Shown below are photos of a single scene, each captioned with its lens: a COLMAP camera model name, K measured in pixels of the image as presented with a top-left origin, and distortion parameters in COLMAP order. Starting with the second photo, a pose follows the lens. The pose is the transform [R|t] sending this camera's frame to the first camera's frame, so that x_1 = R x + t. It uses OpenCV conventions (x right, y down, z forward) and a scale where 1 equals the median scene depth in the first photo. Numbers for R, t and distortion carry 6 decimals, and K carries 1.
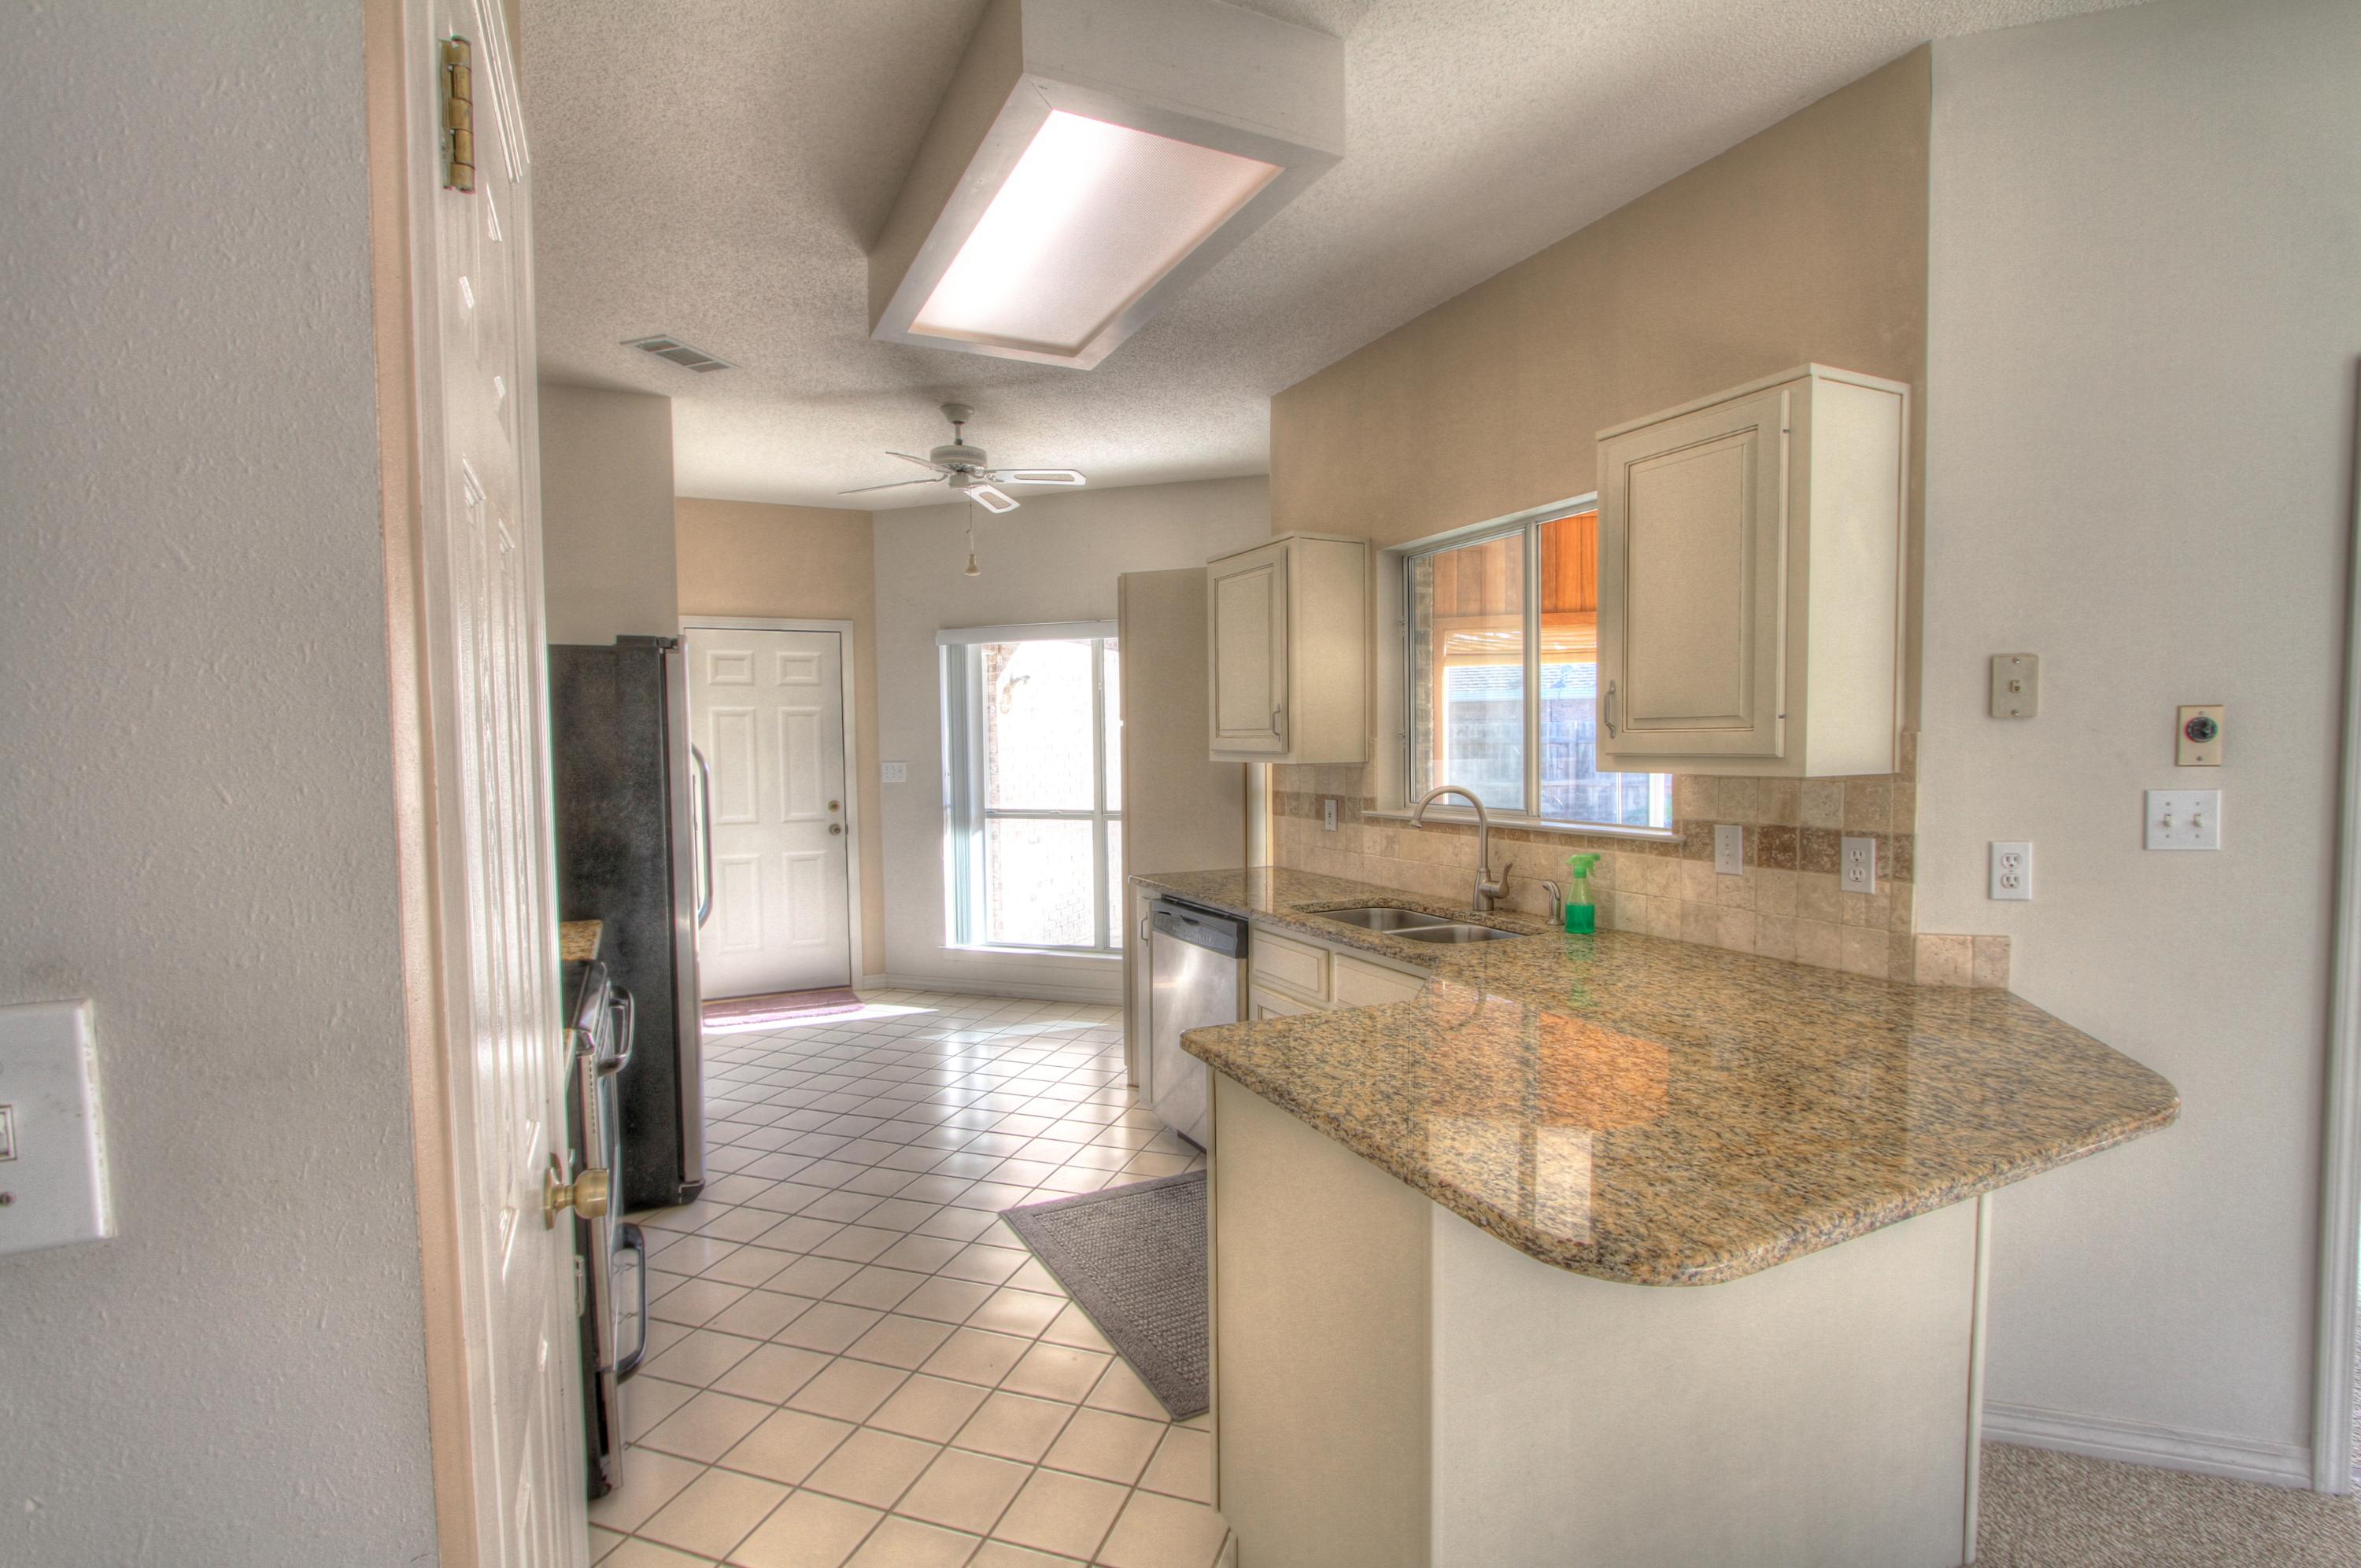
lens RADIAL K [[1093.5, 0, 1180.9], [0, 1093.5, 796.5], [0, 0, 1]] dist [-0.016876, 0.001092]
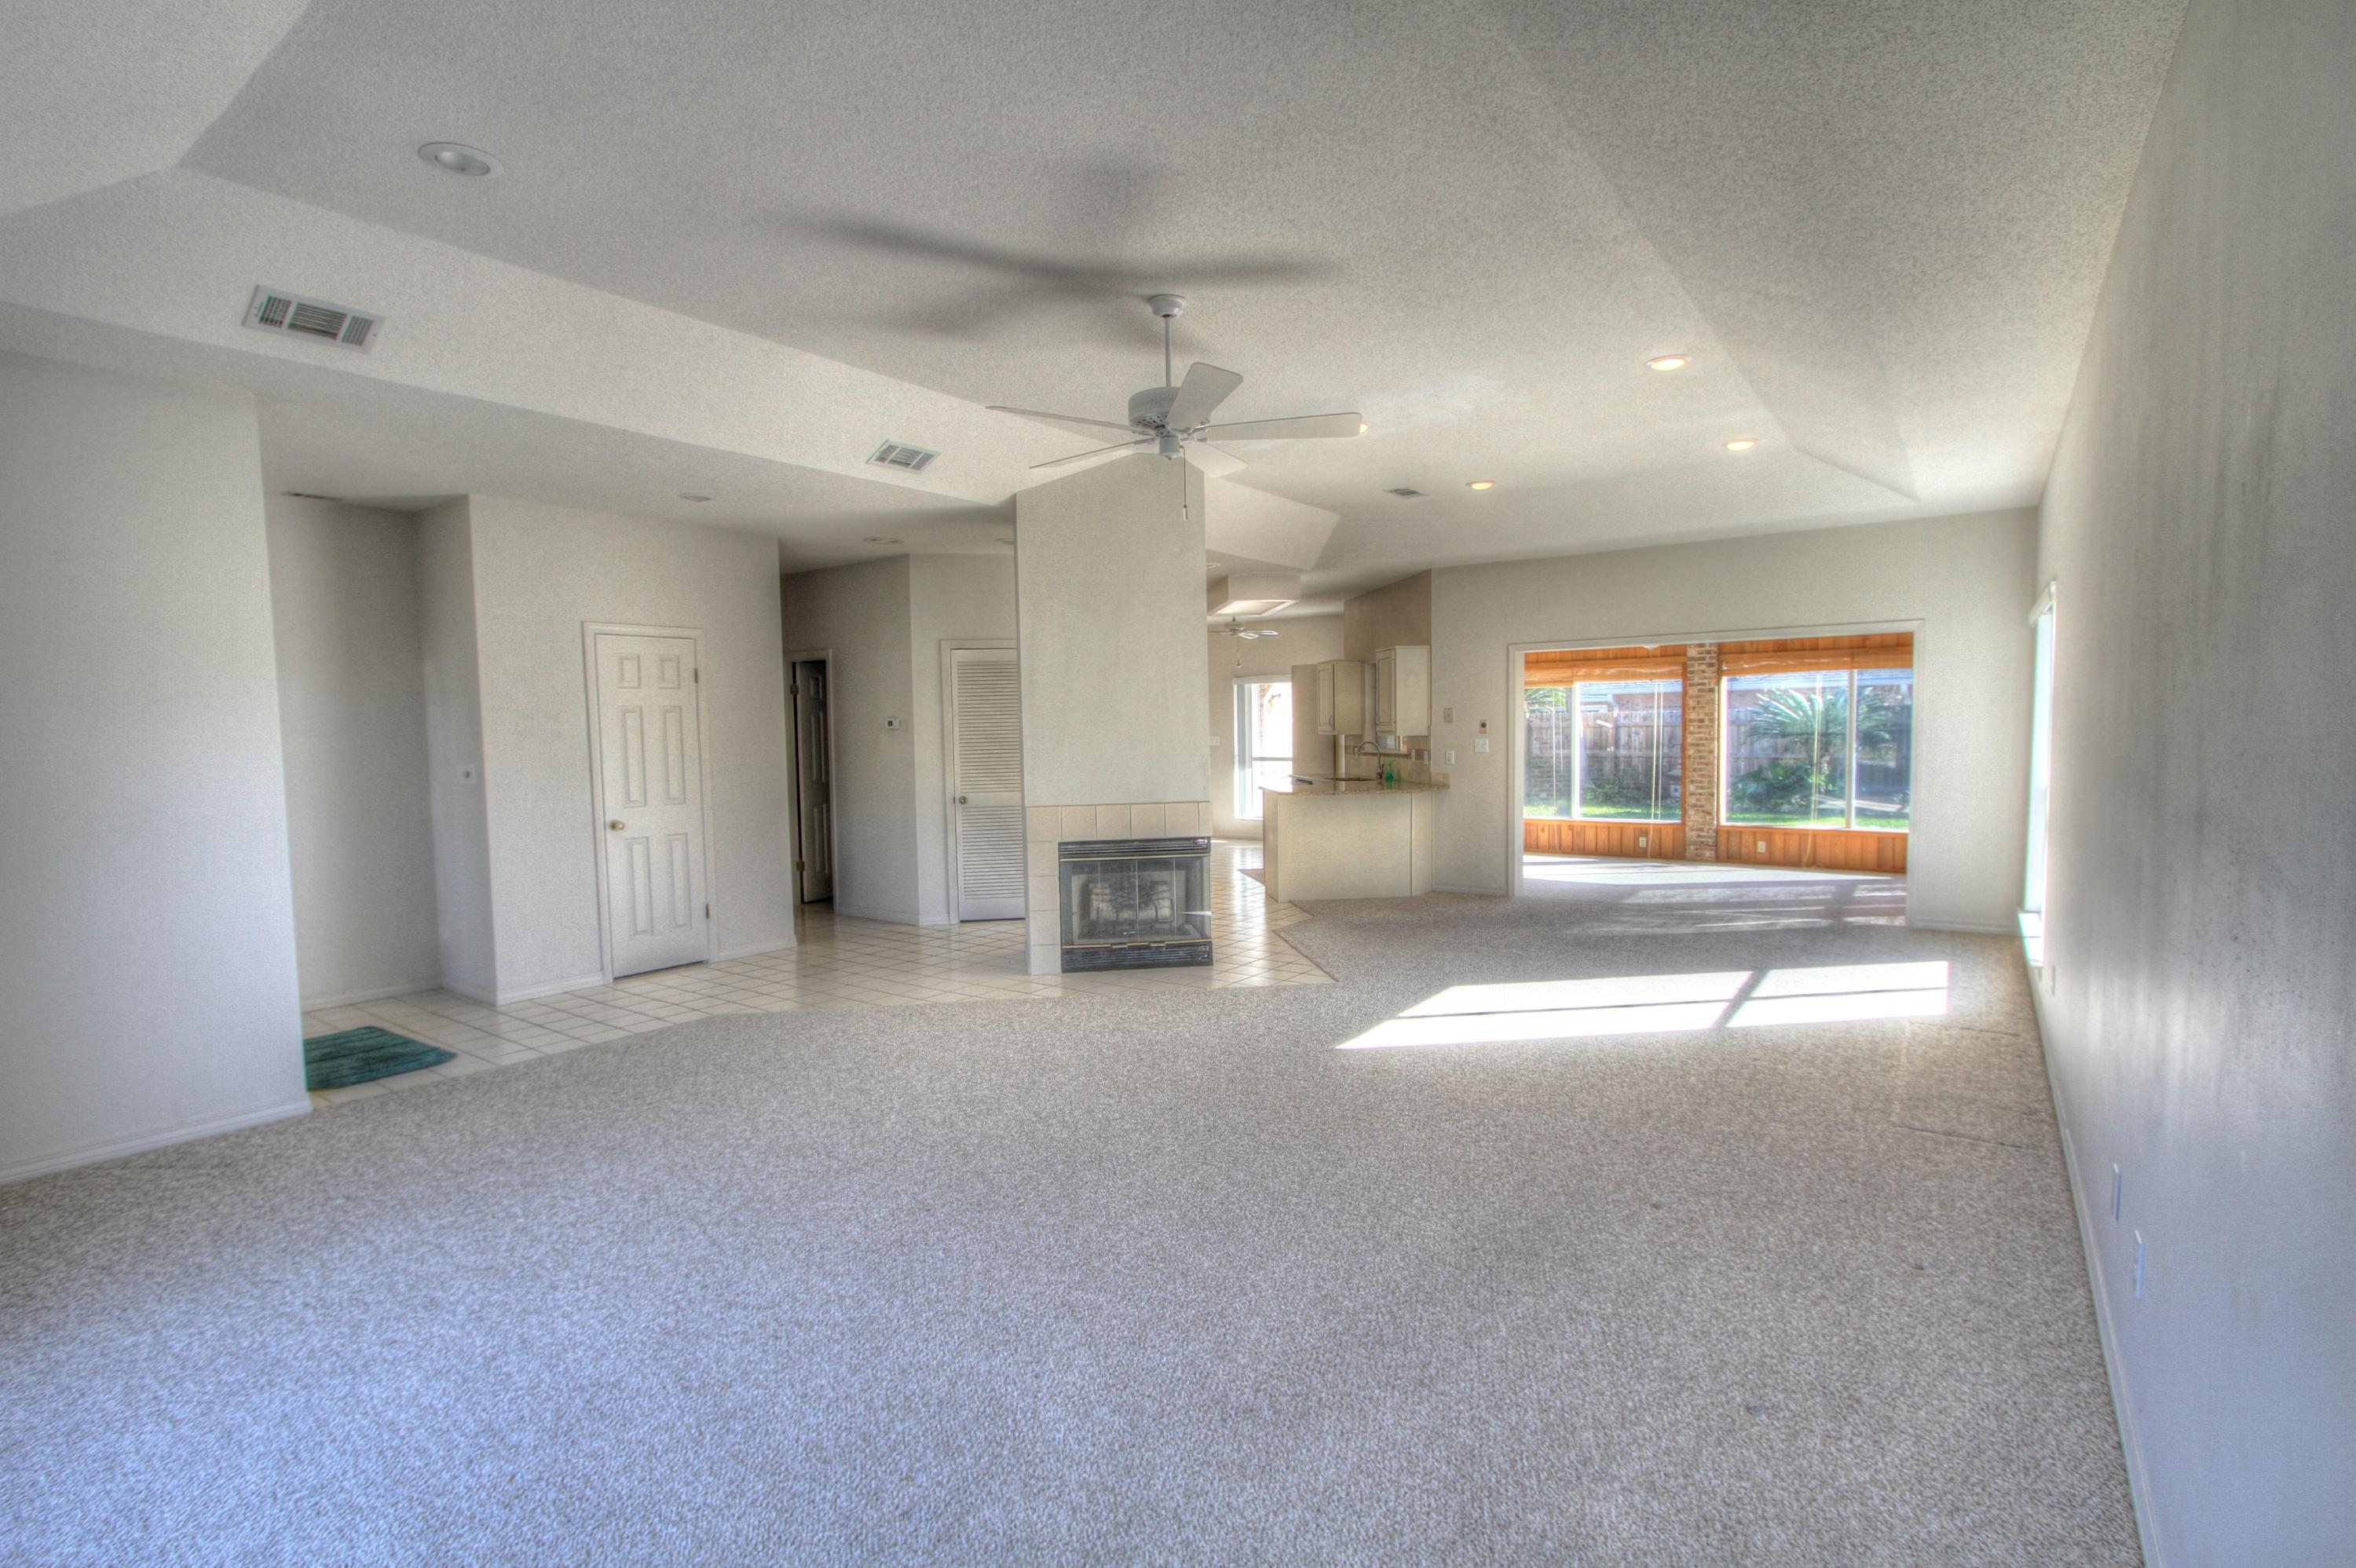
lens RADIAL K [[1091.2, 0, 1176.3], [0, 1091.2, 788.0], [0, 0, 1]] dist [-0.016876, 0.001092]
pose [[0.950796, 0.002543, -0.309807, 0.916358], [0.000892, 0.999940, 0.010947, 0.122026], [0.309816, -0.010685, 0.950737, -2.946782]]
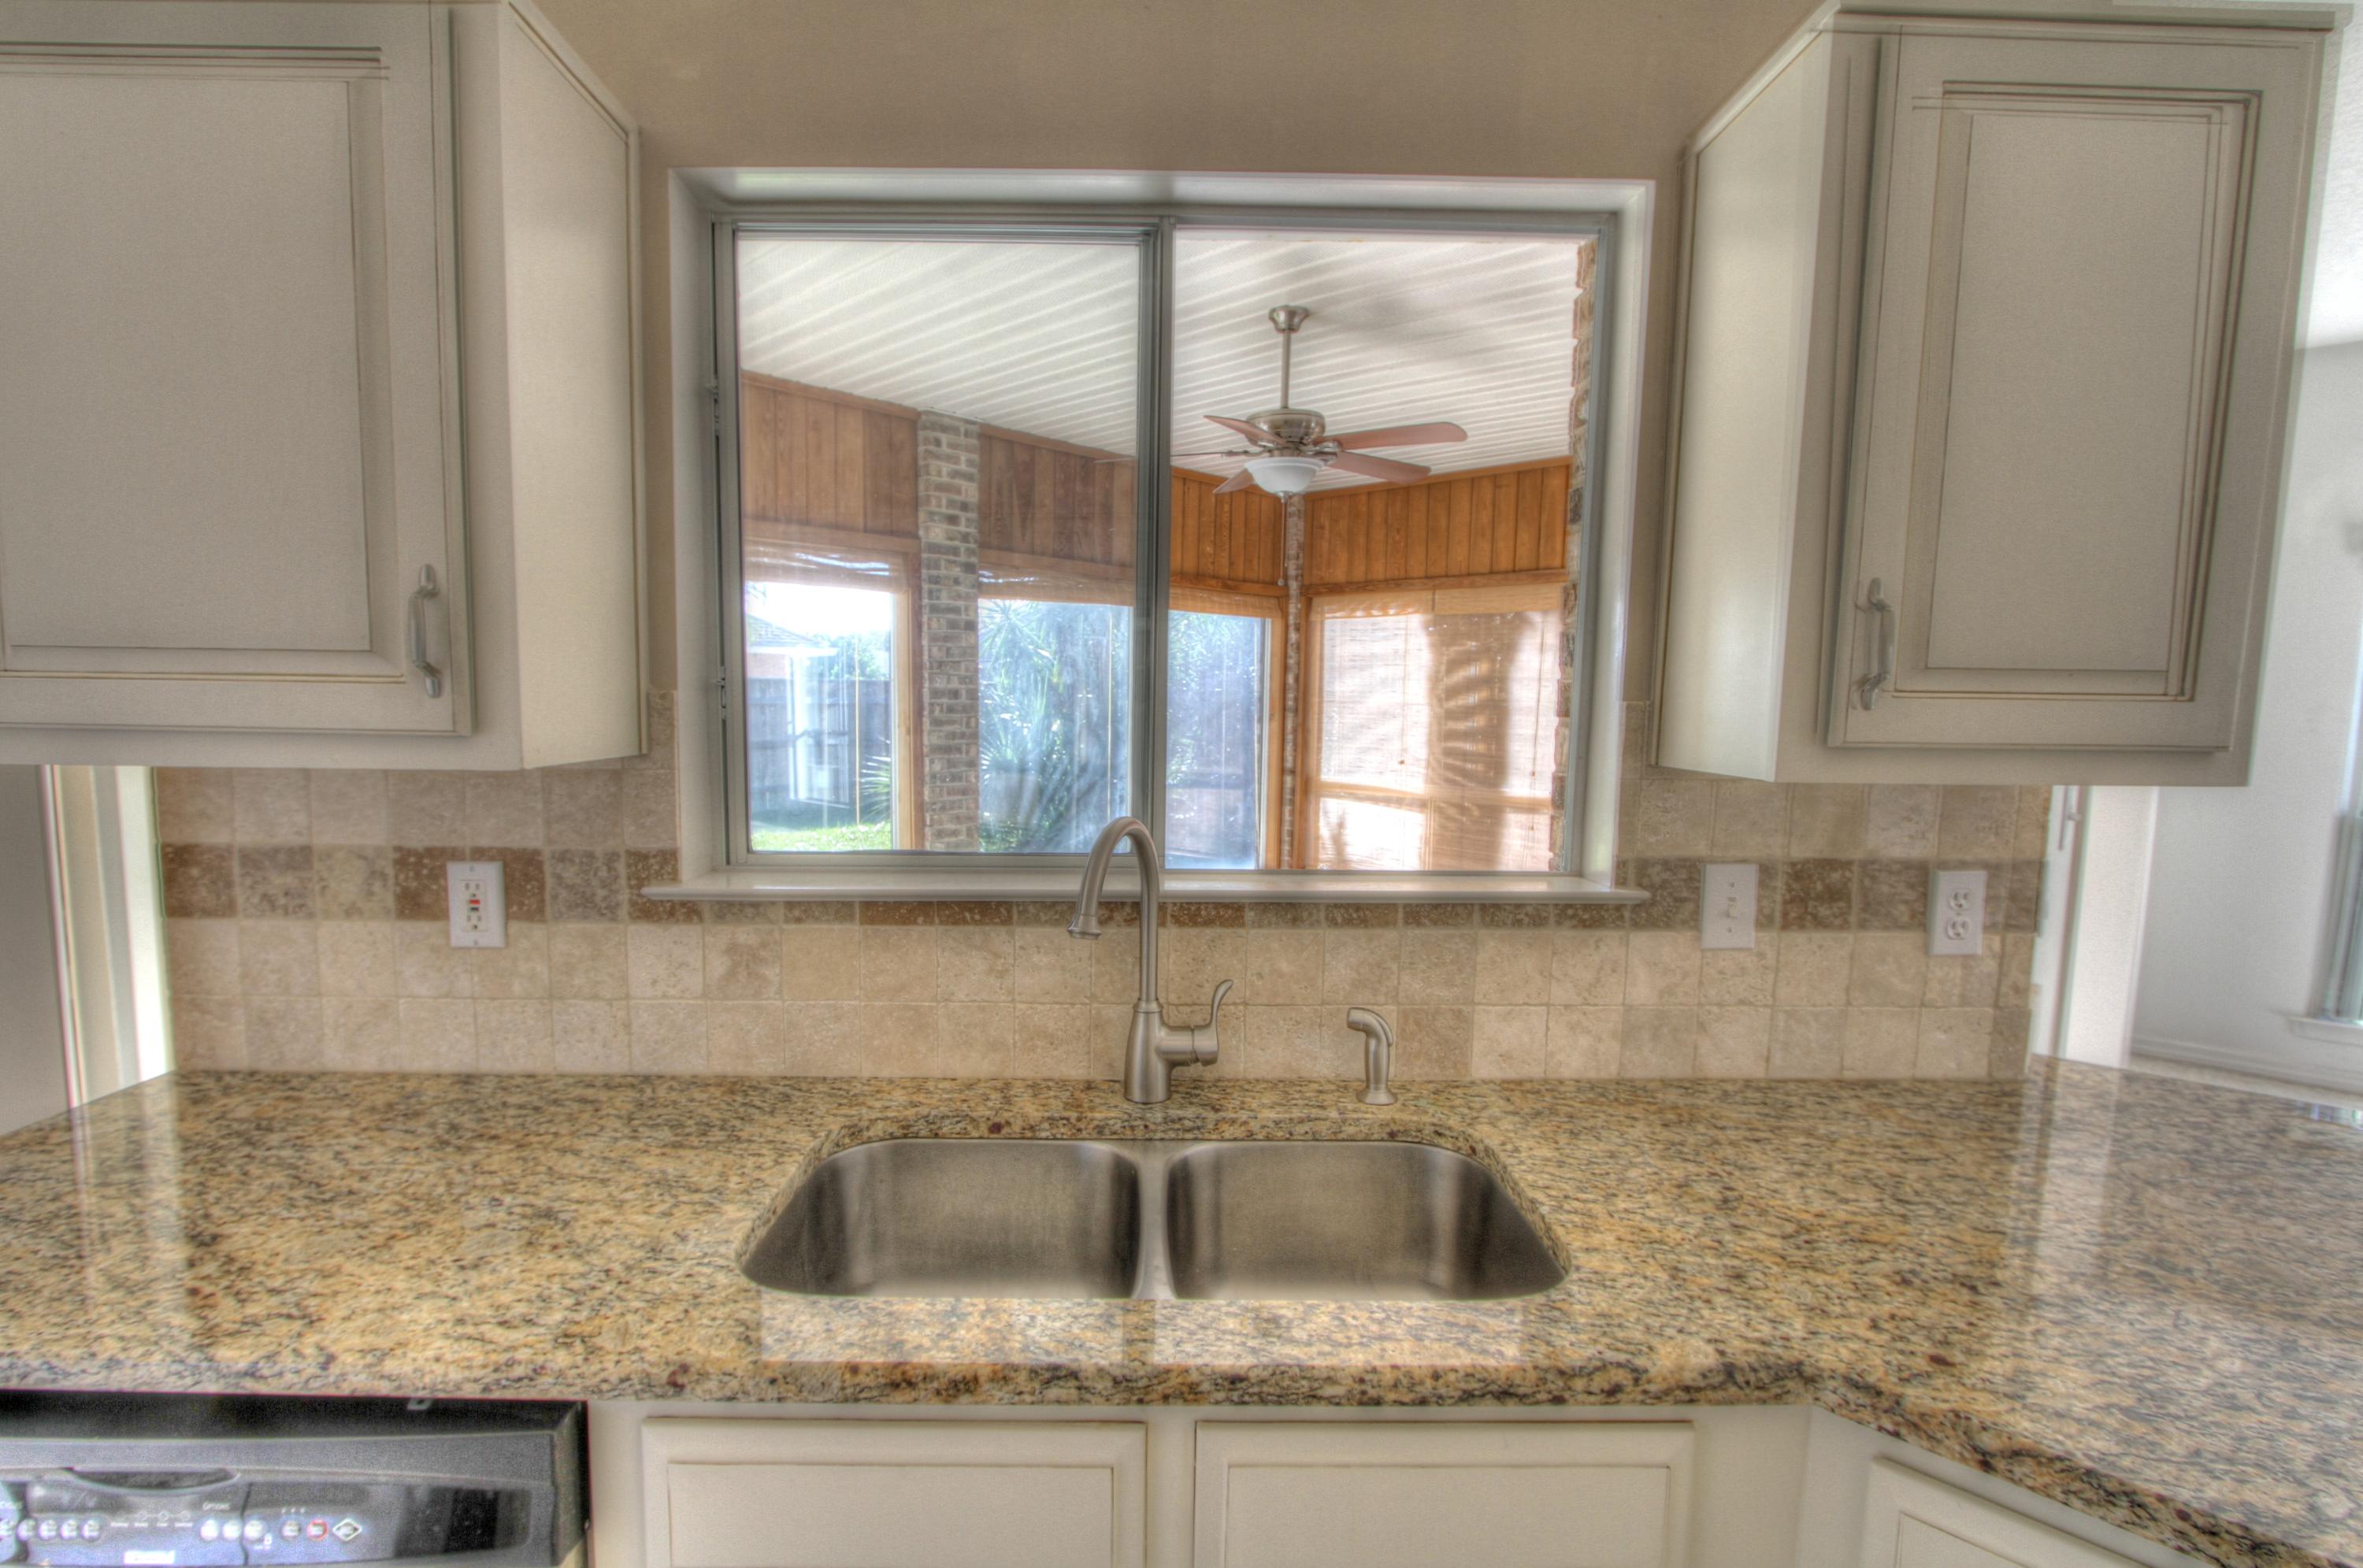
lens RADIAL K [[1094.5, 0, 1178.8], [0, 1094.5, 794.8], [0, 0, 1]] dist [-0.016876, 0.001092]
pose [[0.429116, -0.074259, 0.900192, -0.126902], [0.030744, 0.997238, 0.067610, -0.057336], [-0.902726, -0.001337, 0.430214, 1.035223]]
